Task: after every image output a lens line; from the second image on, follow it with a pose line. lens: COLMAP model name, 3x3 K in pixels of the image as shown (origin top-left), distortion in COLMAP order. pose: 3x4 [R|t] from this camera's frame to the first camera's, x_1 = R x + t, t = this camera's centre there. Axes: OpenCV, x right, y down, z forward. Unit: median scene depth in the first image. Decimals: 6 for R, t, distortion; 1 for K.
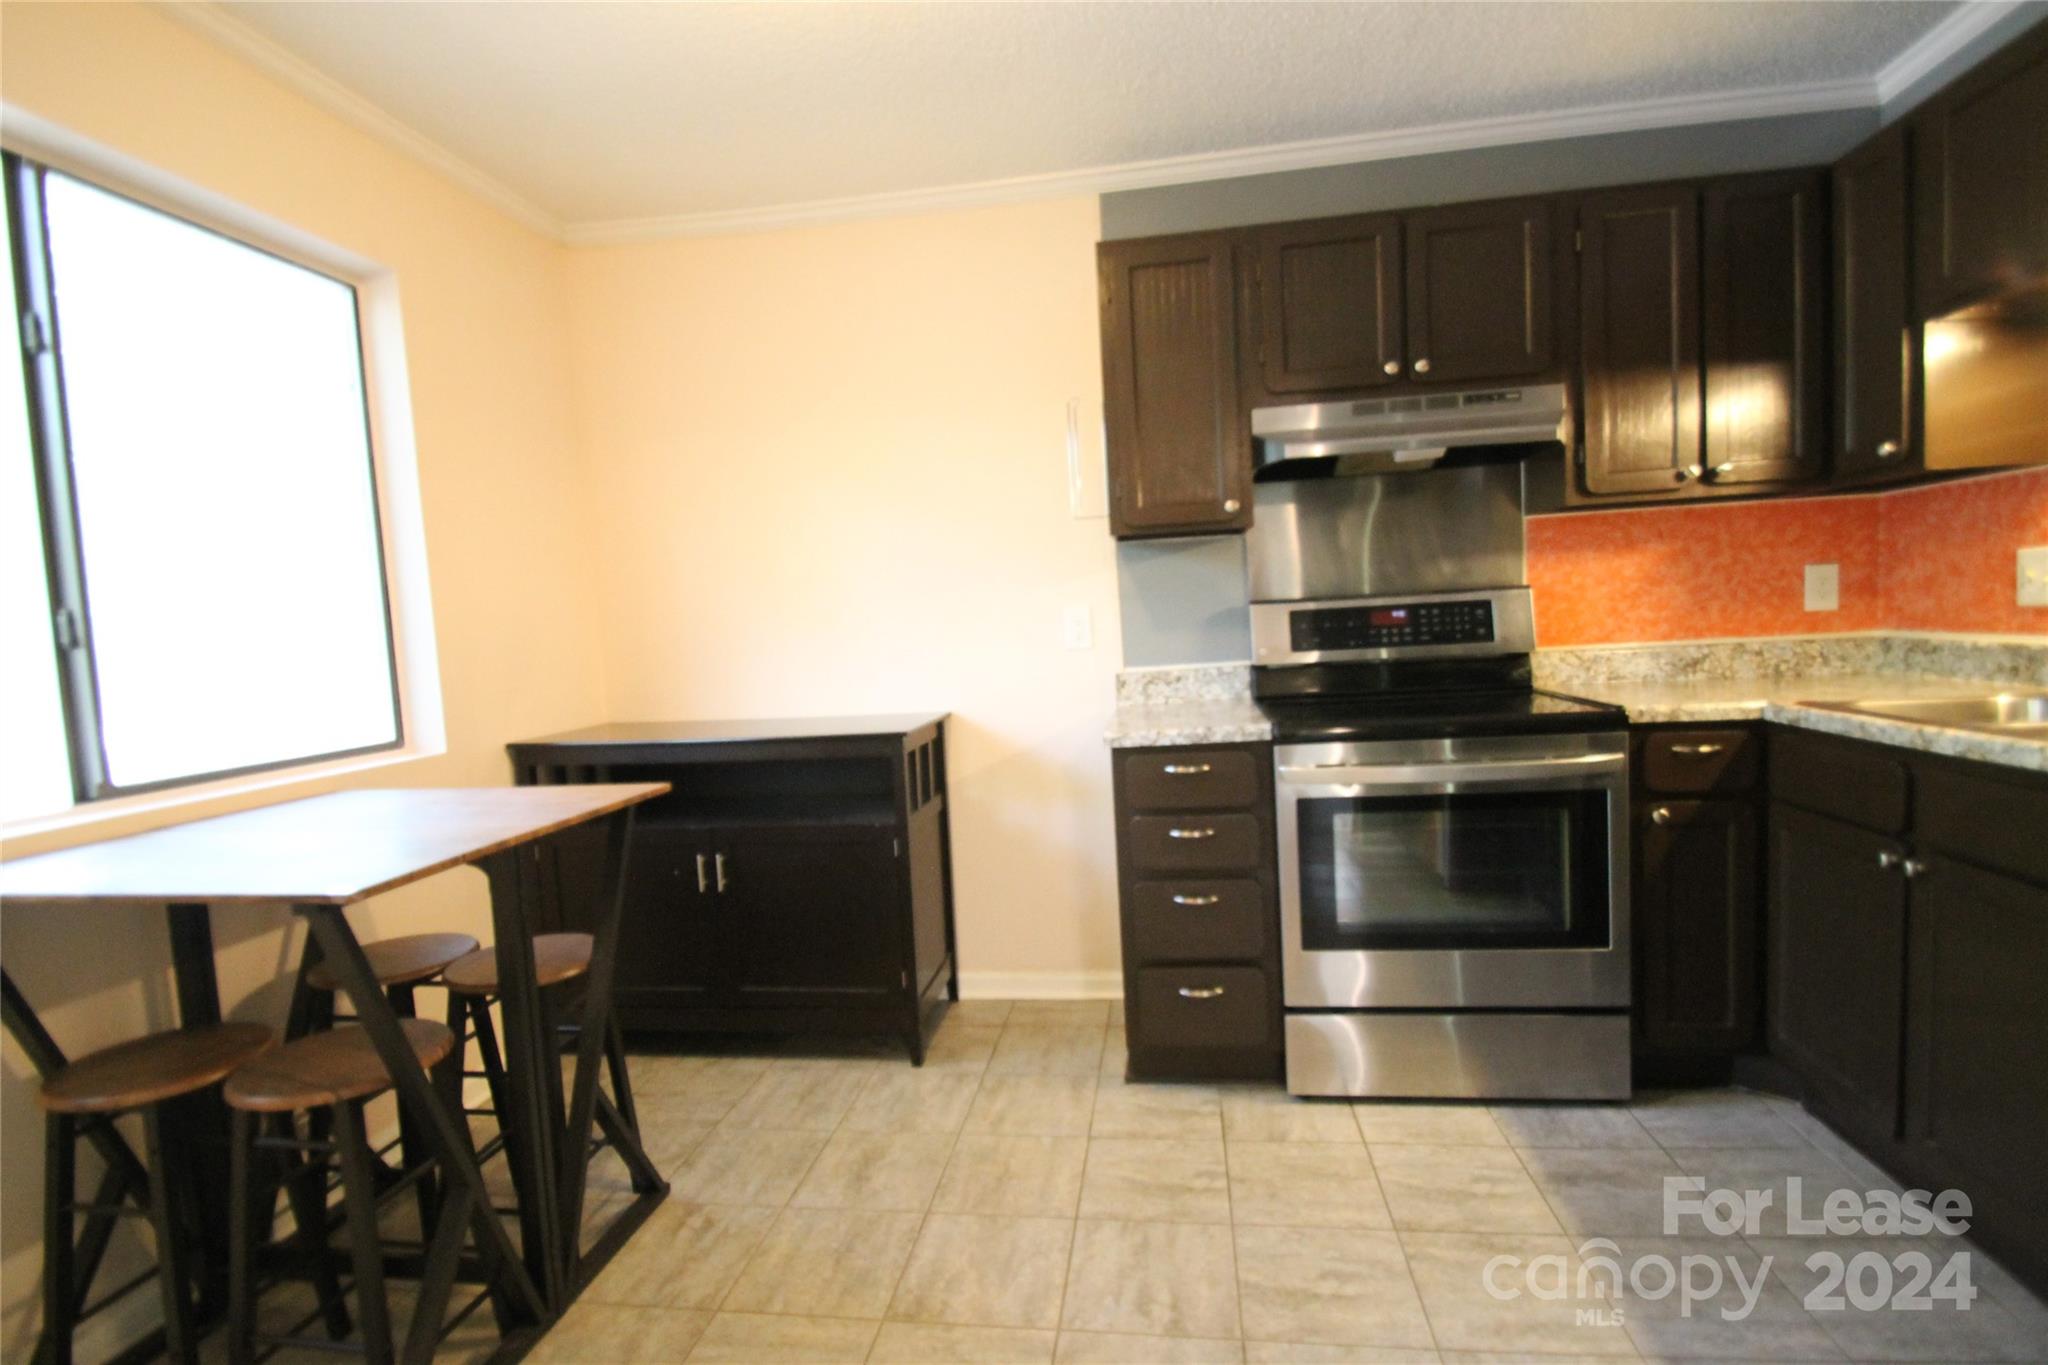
lens RADIAL K [[956.9, 0, 1022.8], [0, 956.9, 700.6], [0, 0, 1]] dist [-0.001887, -0.011676]
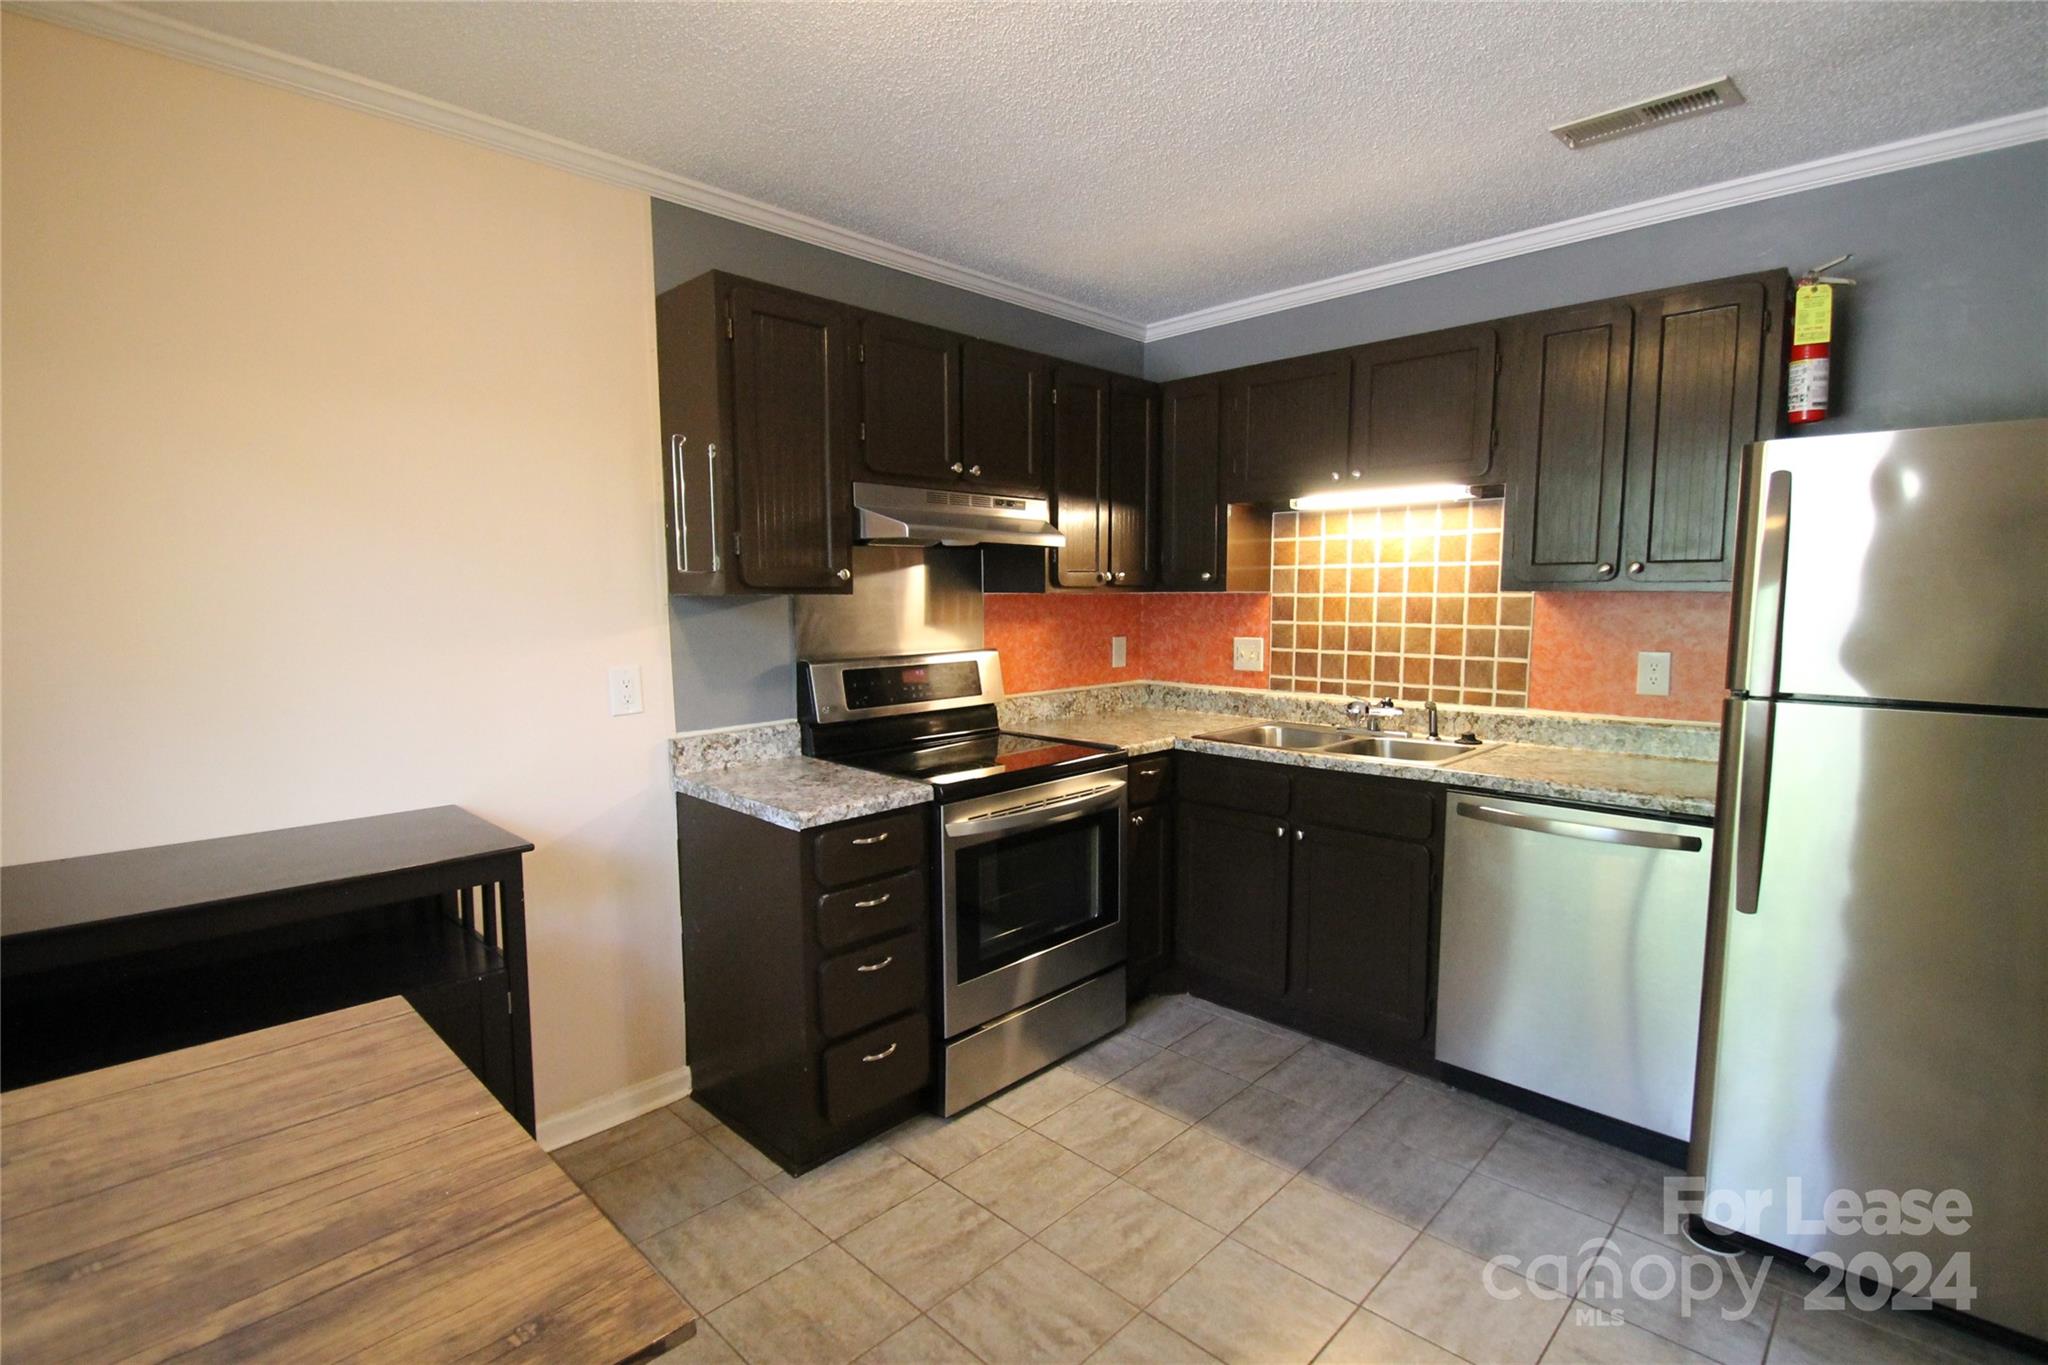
lens RADIAL K [[956.9, 0, 1025.3], [0, 956.9, 694.9], [0, 0, 1]] dist [-0.001887, -0.011676]
pose [[0.580421, -0.033453, 0.813629, -0.543342], [0.039110, 0.999148, 0.013181, -0.085910], [-0.813377, 0.024171, 0.581235, 0.268287]]
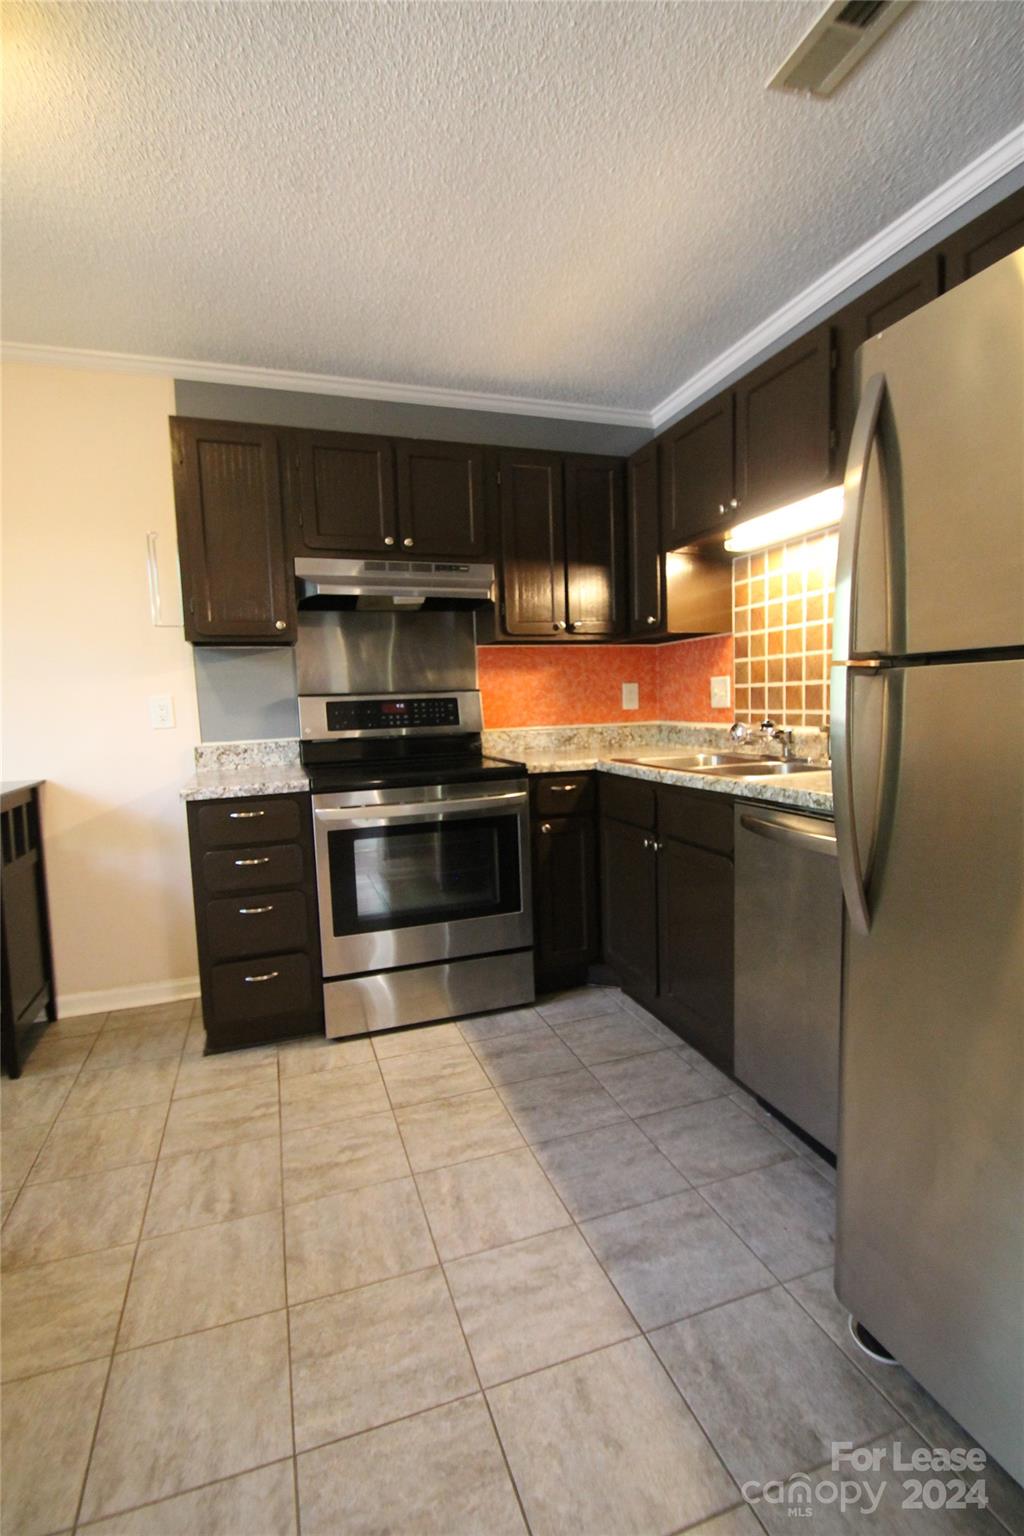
lens RADIAL K [[717.7, 0, 519.2], [0, 717.7, 764.1], [0, 0, 1]] dist [-0.001887, -0.011676]
pose [[0.881018, -0.013700, 0.472884, 0.030501], [0.020925, 0.999731, -0.010023, 0.017729], [-0.472619, 0.018726, 0.881068, -0.083251]]
